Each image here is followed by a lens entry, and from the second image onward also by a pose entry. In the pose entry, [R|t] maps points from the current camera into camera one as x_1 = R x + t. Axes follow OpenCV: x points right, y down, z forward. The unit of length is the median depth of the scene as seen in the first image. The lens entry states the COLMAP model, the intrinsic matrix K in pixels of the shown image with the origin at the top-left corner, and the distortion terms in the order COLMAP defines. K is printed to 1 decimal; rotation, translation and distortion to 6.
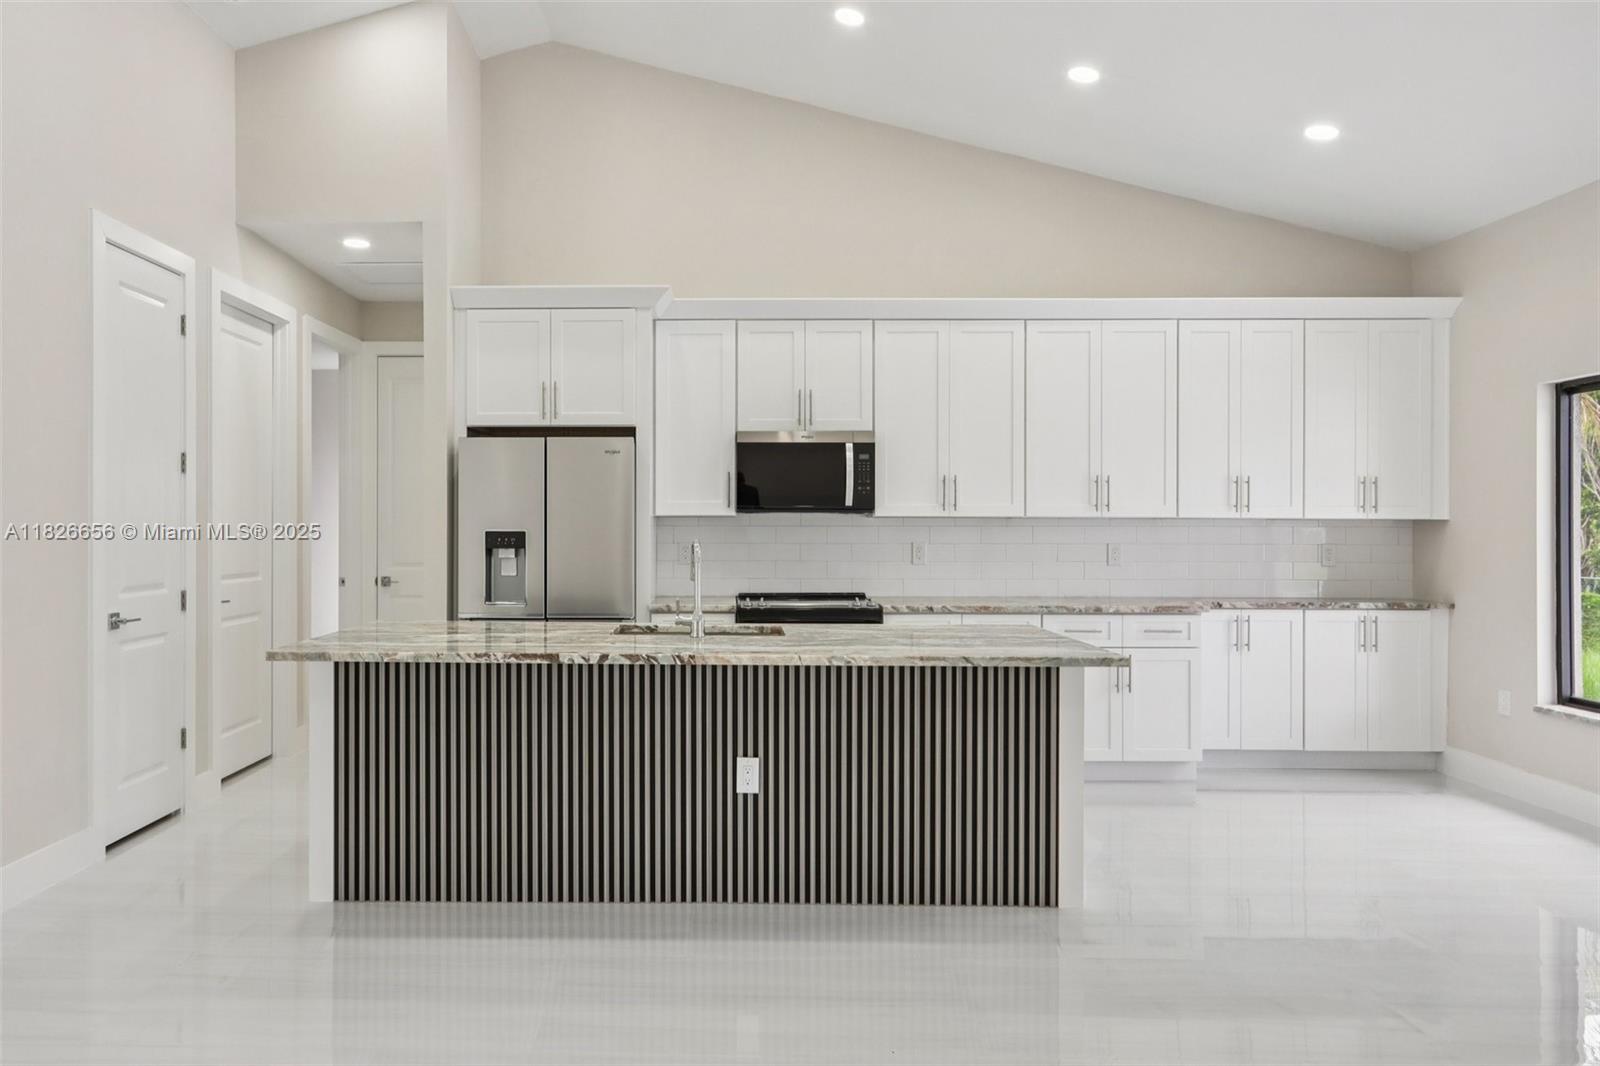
lens RADIAL K [[1095.2, 0, 688.3], [0, 1095.2, 523.4], [0, 0, 1]] dist [-0.006207, 0.000659]
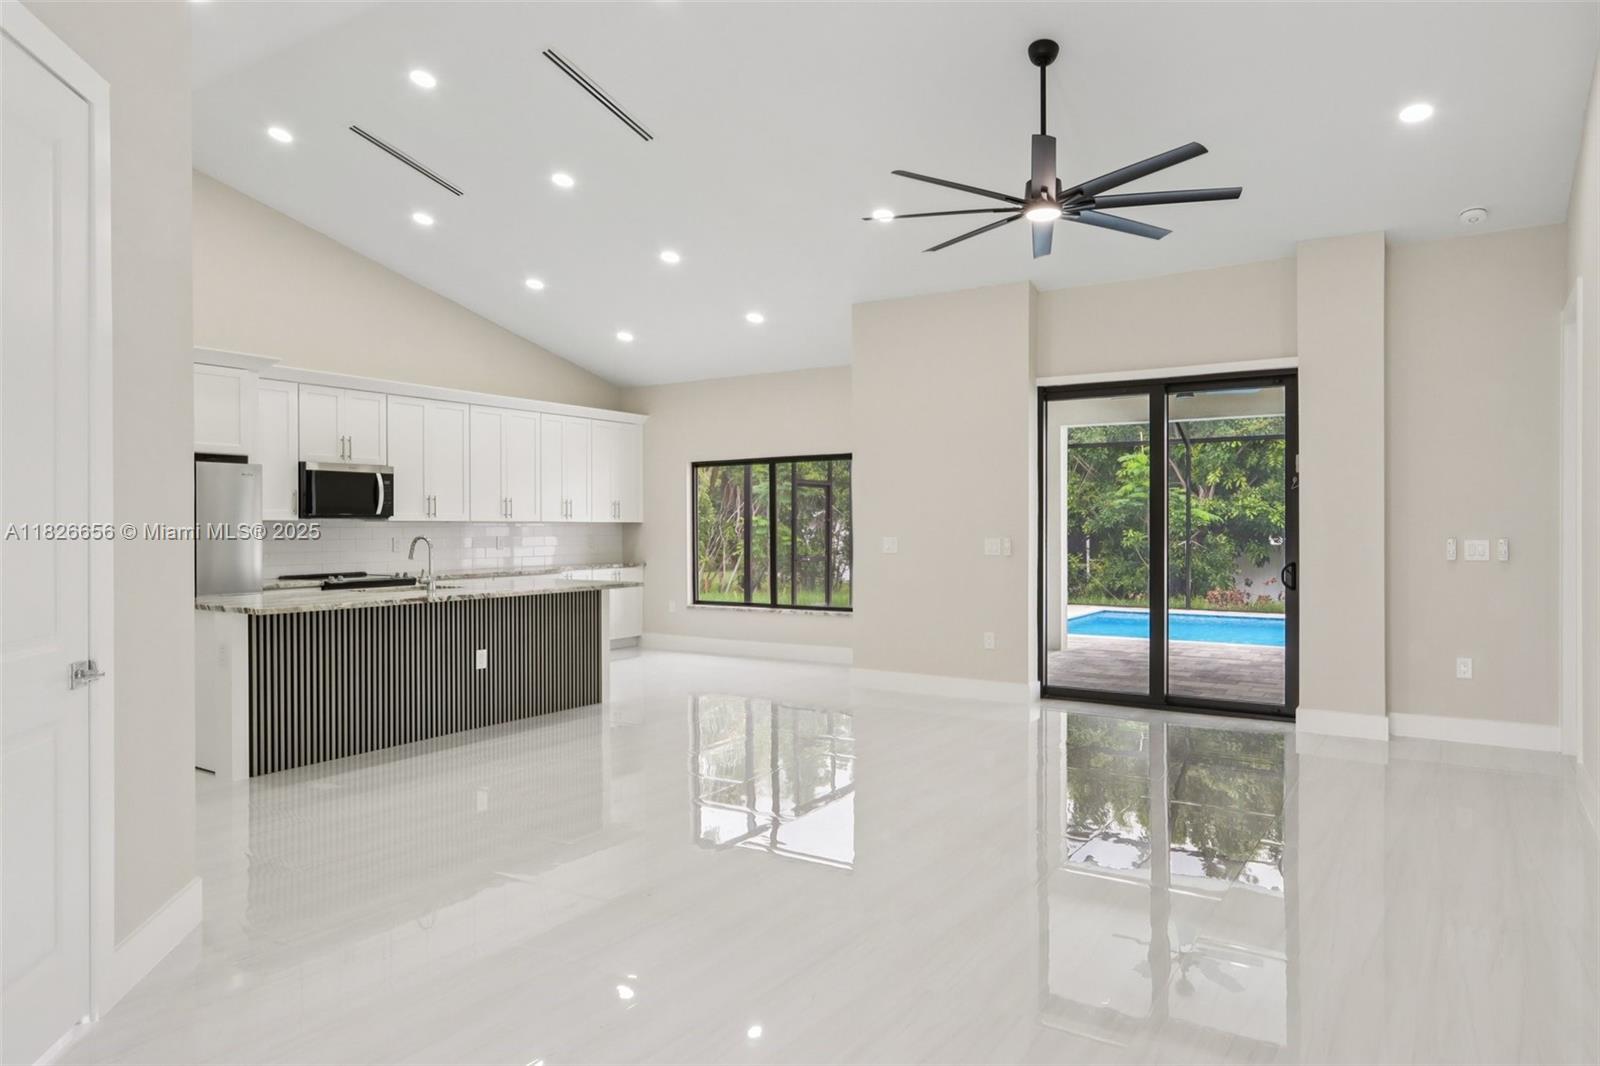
lens RADIAL K [[1018.7, 0, 804.2], [0, 1018.7, 534.9], [0, 0, 1]] dist [0.002360, 0.000202]
pose [[0.526164, -0.012060, 0.850298, -0.770876], [0.003502, 0.999922, 0.012015, -0.002133], [-0.850376, -0.003345, 0.526165, -0.268269]]
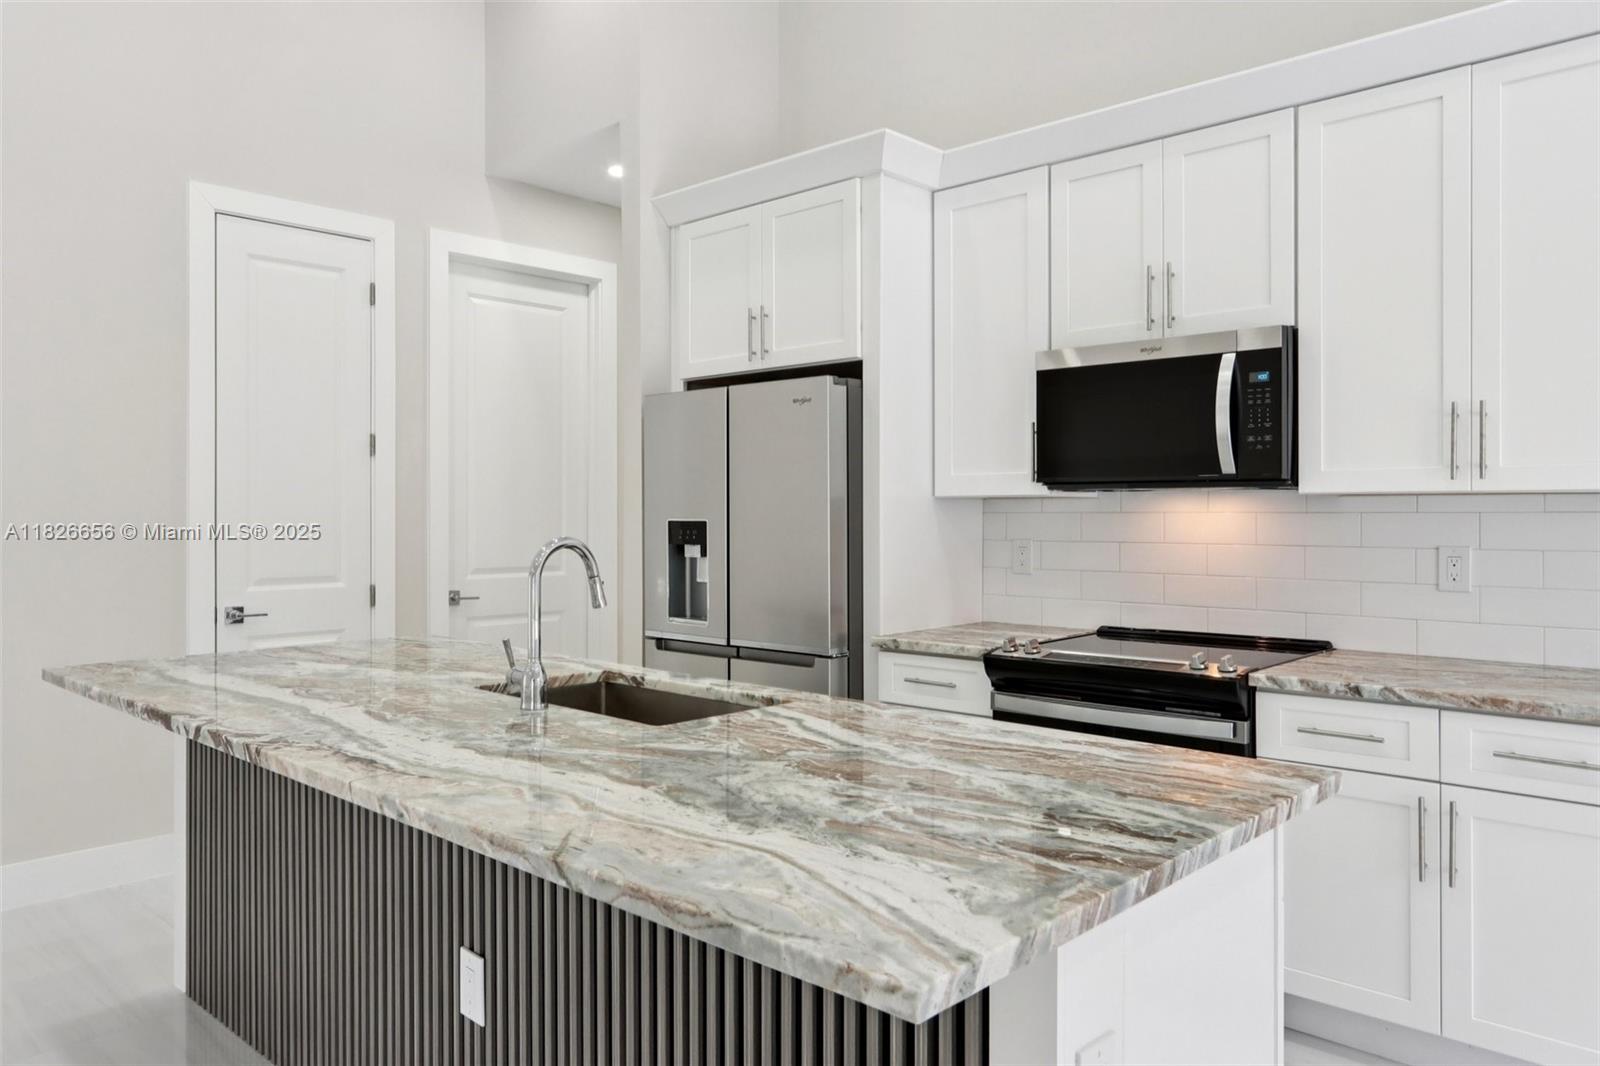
lens RADIAL K [[1095.2, 0, 782.6], [0, 1095.2, 511.3], [0, 0, 1]] dist [-0.006207, 0.000659]
pose [[0.731336, -0.003005, -0.682011, 0.352557], [0.003465, 0.999994, -0.000690, 0.001593], [0.682008, -0.001859, 0.731342, 0.483488]]
